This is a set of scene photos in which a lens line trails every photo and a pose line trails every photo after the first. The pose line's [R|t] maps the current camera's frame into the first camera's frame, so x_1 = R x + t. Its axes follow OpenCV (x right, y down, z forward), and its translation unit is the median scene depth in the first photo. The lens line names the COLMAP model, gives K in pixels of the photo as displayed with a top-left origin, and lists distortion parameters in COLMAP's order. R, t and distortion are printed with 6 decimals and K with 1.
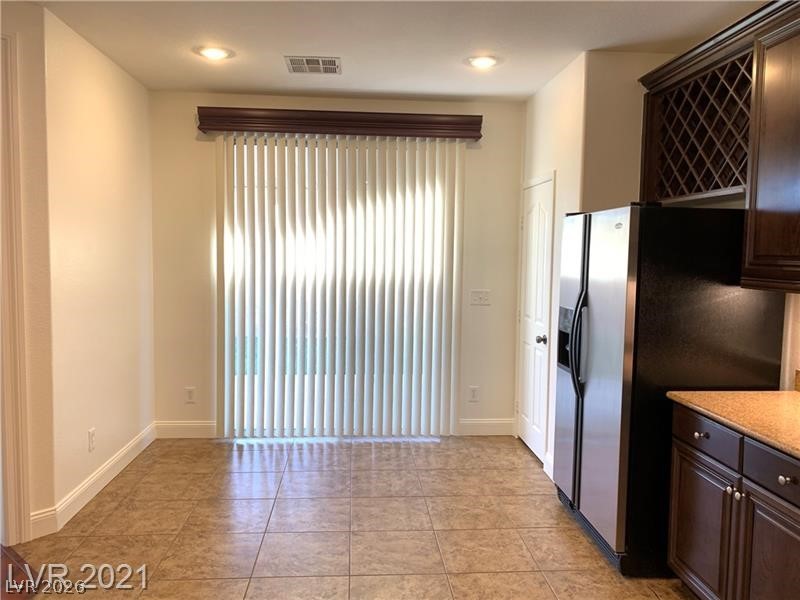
lens RADIAL K [[615.2, 0, 398.8], [0, 615.2, 294.8], [0, 0, 1]] dist [0.017971, -0.012402]
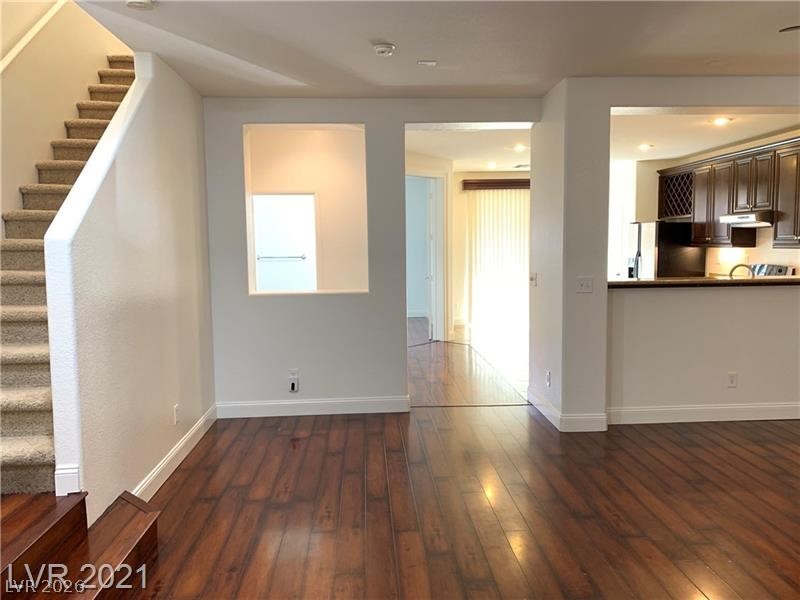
lens RADIAL K [[615.2, 0, 398.8], [0, 615.2, 294.8], [0, 0, 1]] dist [0.017971, -0.012402]
pose [[0.999469, -0.025337, -0.020503, -0.772825], [0.025569, 0.999611, 0.011126, 0.140464], [0.020213, -0.011644, 0.999728, -1.916876]]
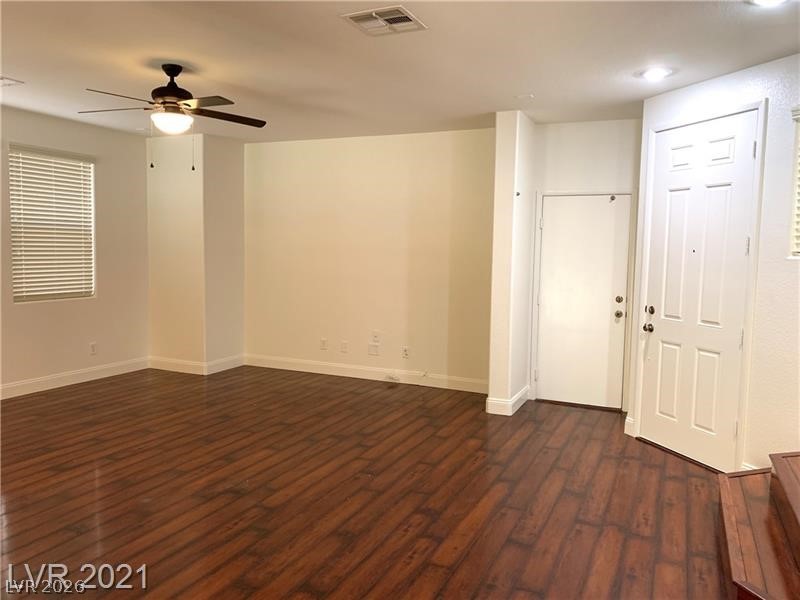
lens RADIAL K [[615.2, 0, 398.8], [0, 615.2, 294.8], [0, 0, 1]] dist [0.017971, -0.012402]
pose [[-0.873814, -0.066578, 0.481681, -1.154836], [0.007351, 0.988661, 0.149987, -0.001191], [-0.486204, 0.134602, -0.863416, -0.134525]]
